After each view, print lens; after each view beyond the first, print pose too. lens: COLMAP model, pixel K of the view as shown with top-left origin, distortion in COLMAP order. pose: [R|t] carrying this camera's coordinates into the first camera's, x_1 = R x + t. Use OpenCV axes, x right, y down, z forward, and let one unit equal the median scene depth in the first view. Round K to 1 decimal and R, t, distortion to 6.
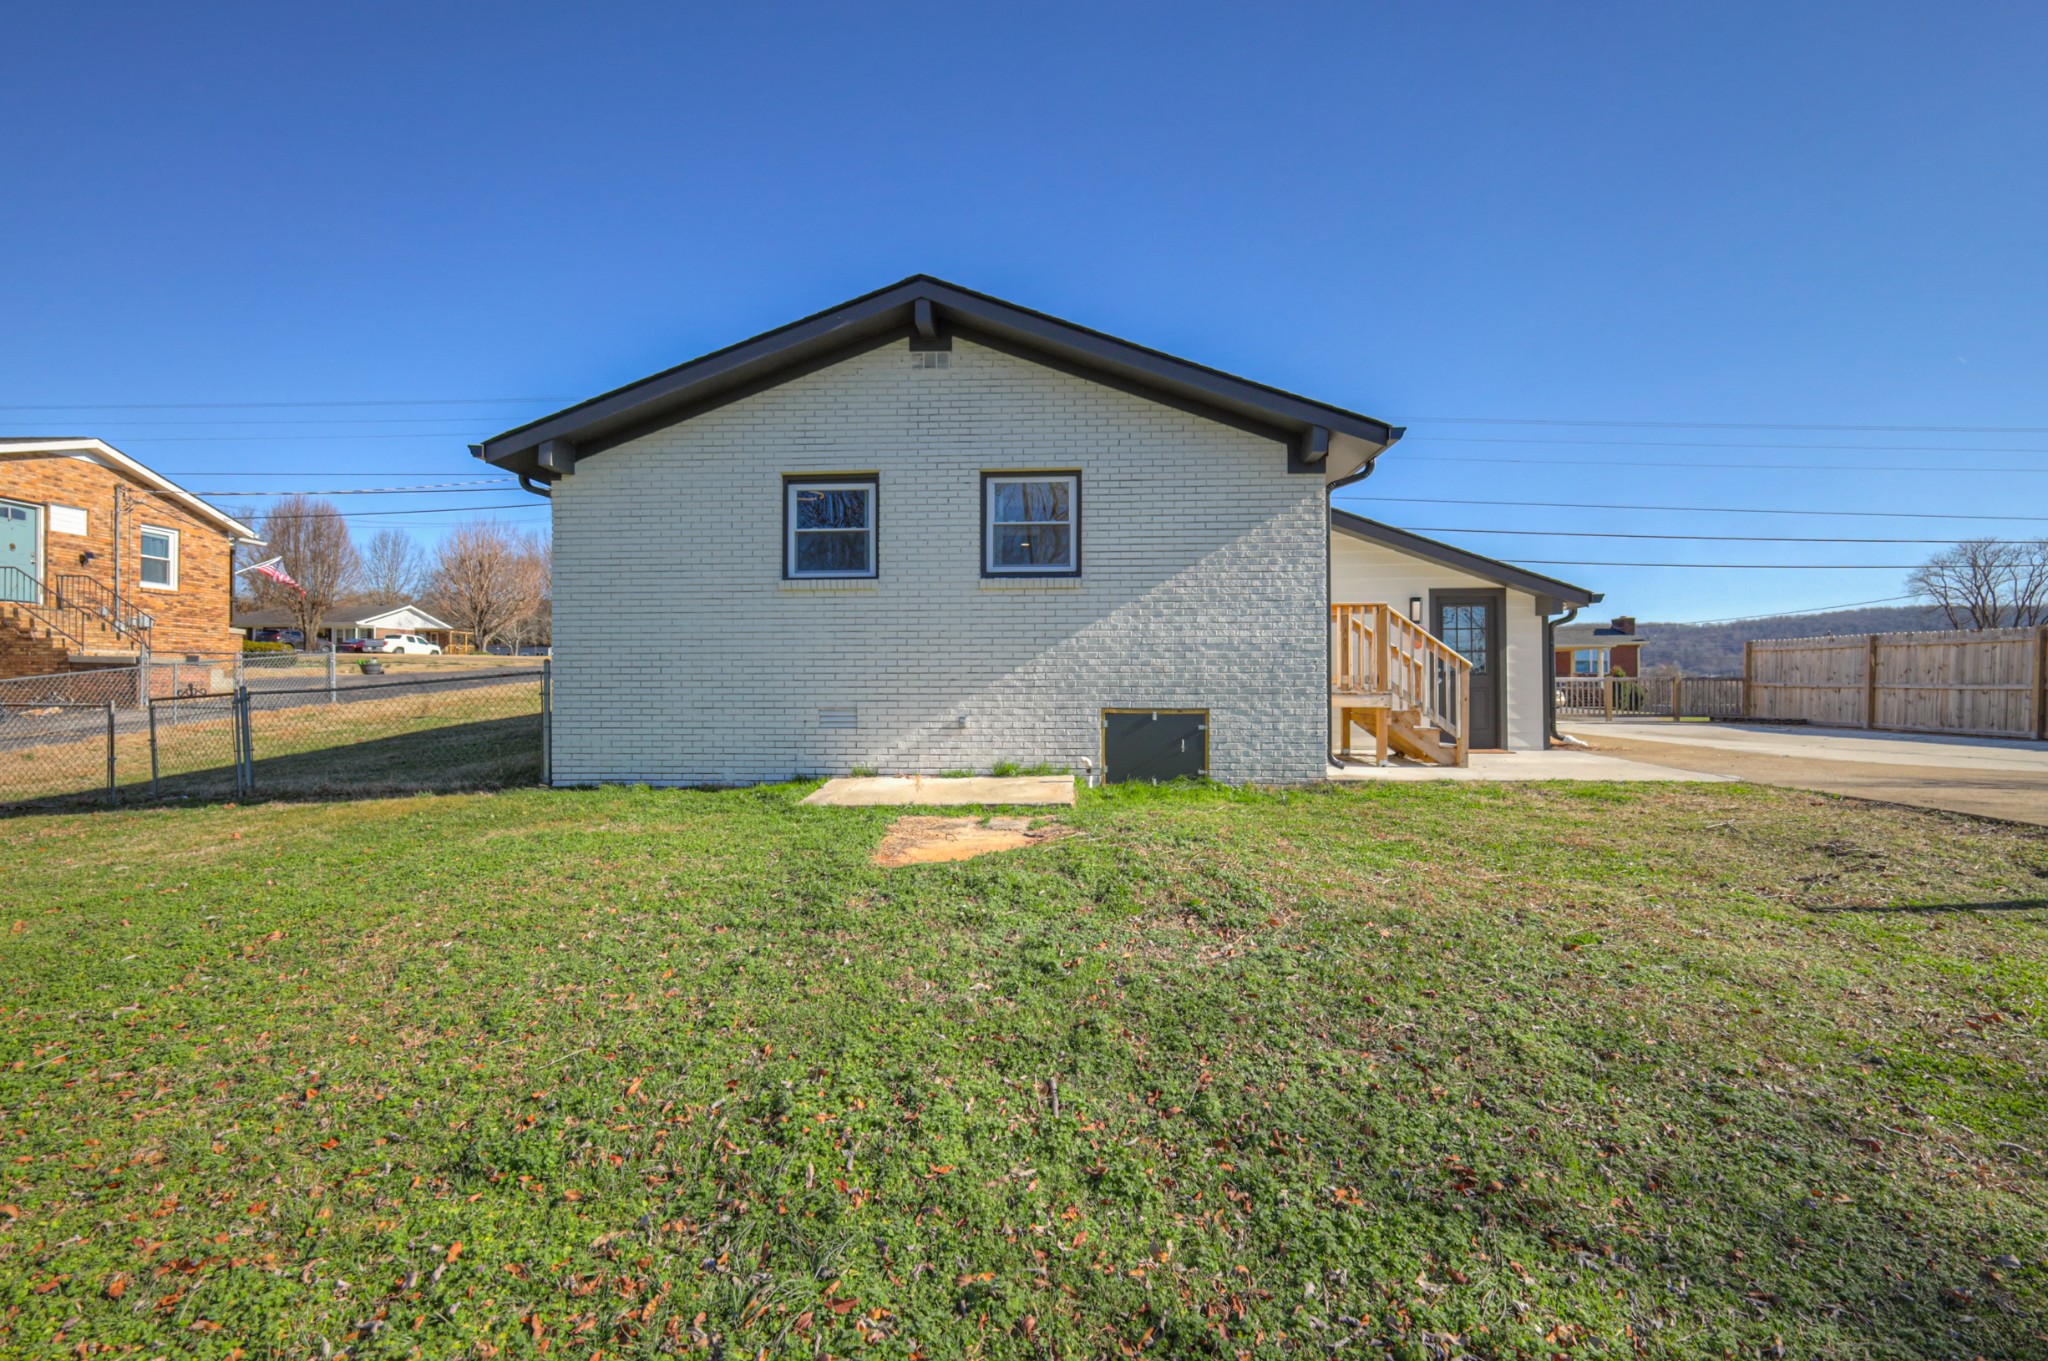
lens RADIAL K [[891.6, 0, 1027.3], [0, 891.6, 678.9], [0, 0, 1]] dist [0.001585, -0.000204]
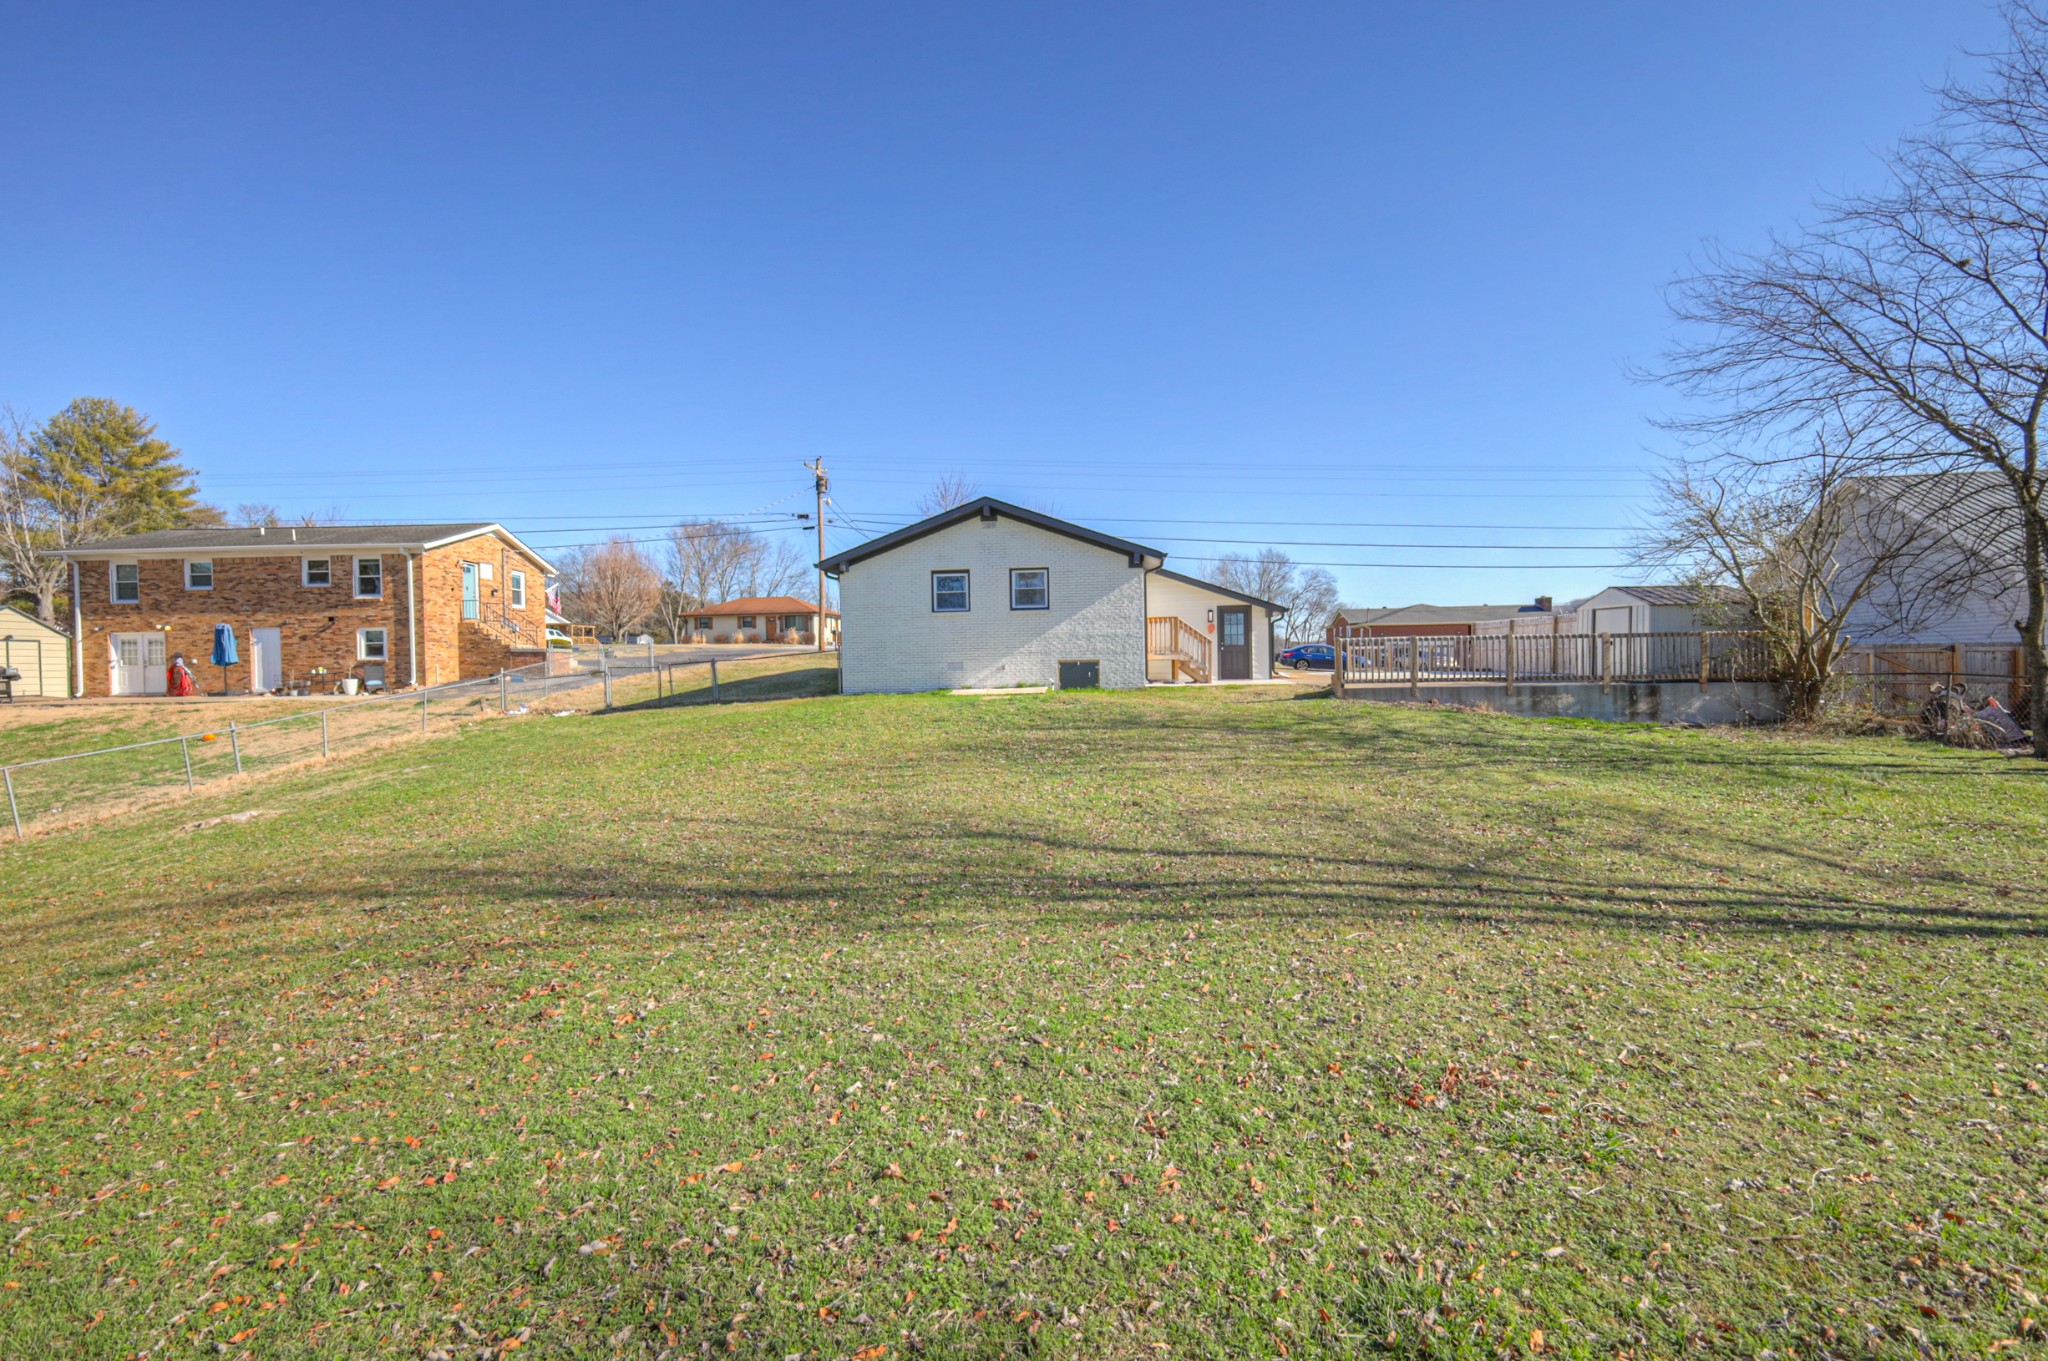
lens RADIAL K [[891.6, 0, 1027.3], [0, 891.6, 678.9], [0, 0, 1]] dist [0.001585, -0.000204]
pose [[0.999515, -0.015559, -0.026960, 0.062856], [0.016112, 0.999662, 0.020423, 0.031423], [0.026633, -0.020847, 0.999428, -1.545936]]
